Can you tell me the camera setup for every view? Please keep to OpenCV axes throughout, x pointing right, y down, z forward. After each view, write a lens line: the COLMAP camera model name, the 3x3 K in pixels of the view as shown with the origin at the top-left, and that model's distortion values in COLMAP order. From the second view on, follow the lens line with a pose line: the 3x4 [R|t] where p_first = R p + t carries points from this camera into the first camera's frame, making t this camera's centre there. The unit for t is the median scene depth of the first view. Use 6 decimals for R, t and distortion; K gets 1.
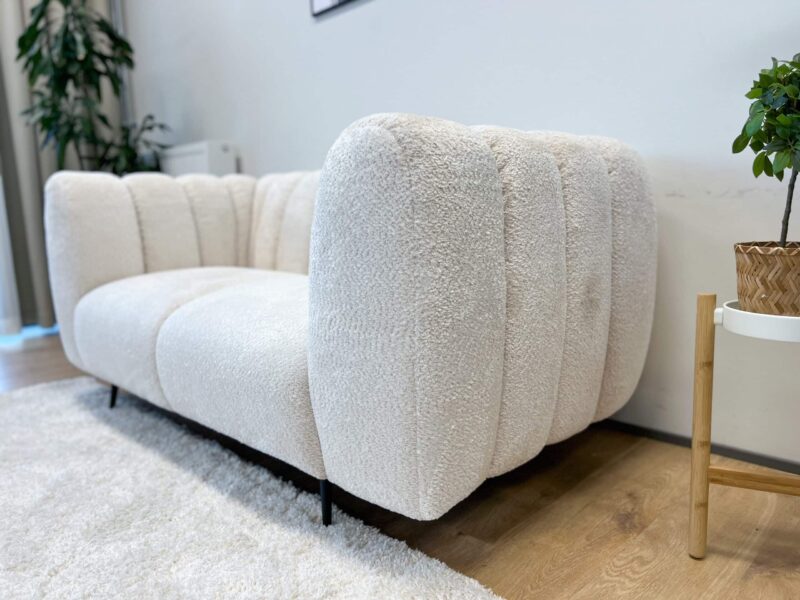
lens RADIAL K [[589.6, 0, 400.0], [0, 589.6, 300.0], [0, 0, 1]] dist [0.084083, -0.118040]
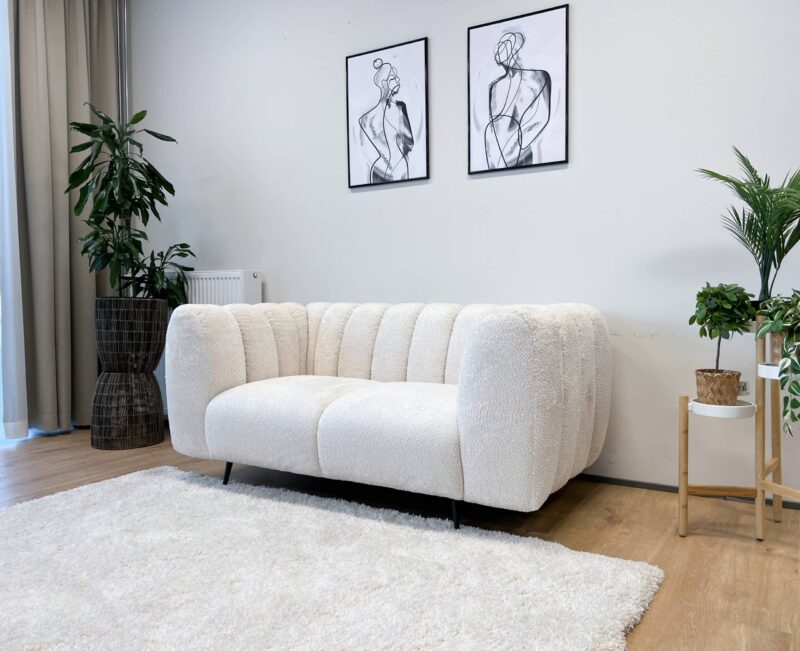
lens RADIAL K [[648.3, 0, 428.4], [0, 648.3, 324.8], [0, 0, 1]] dist [0.030566, -0.008337]
pose [[0.967256, 0.018986, 0.253090, -0.738883], [0.010724, 0.993250, -0.115498, 0.006119], [-0.253574, 0.114430, 0.960524, -0.911122]]
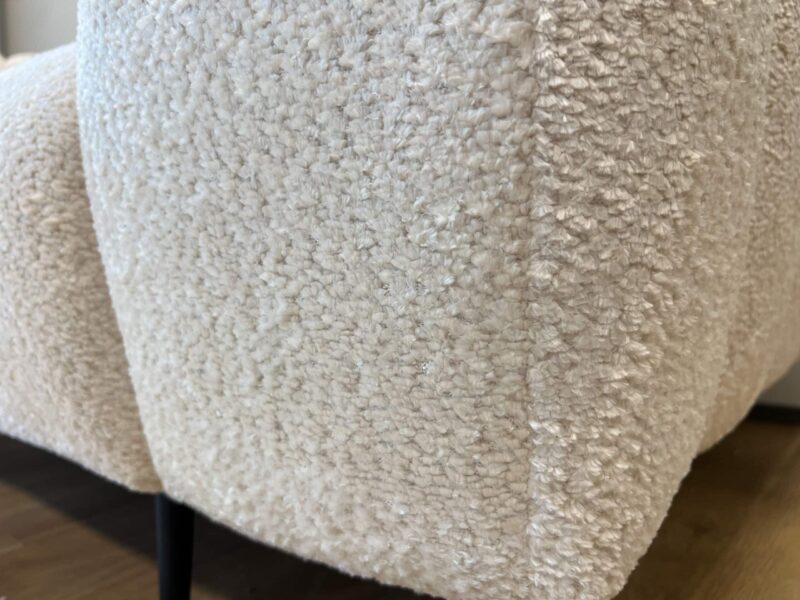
lens RADIAL K [[589.6, 0, 400.0], [0, 589.6, 300.0], [0, 0, 1]] dist [0.084083, -0.118040]
pose [[0.995314, -0.008578, 0.096316, -0.028062], [0.017181, 0.995897, -0.088846, 0.234675], [-0.095158, 0.090085, 0.991378, 0.675569]]
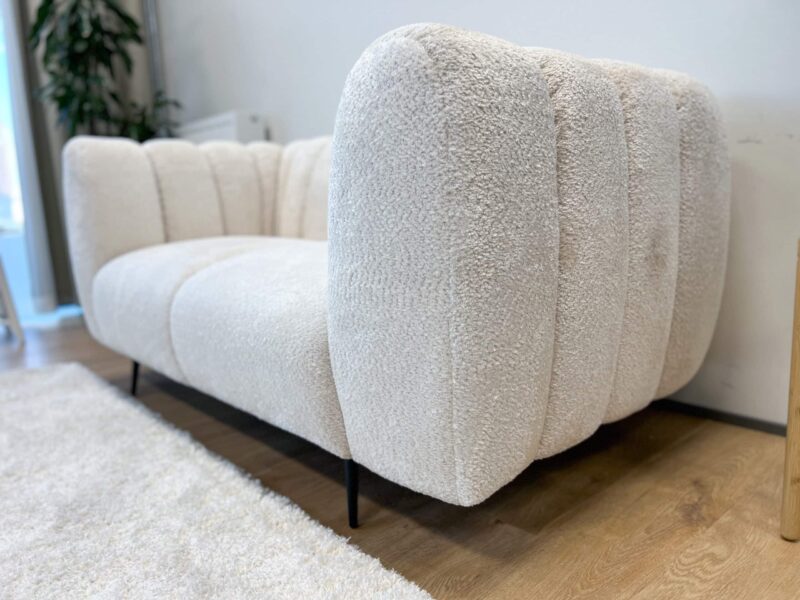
lens RADIAL K [[589.6, 0, 400.0], [0, 589.6, 300.0], [0, 0, 1]] dist [0.084083, -0.118040]
pose [[0.998099, -0.005712, -0.061363, 0.004726], [0.007021, 0.999752, 0.021129, 0.047316], [0.061228, -0.021519, 0.997892, 0.128512]]
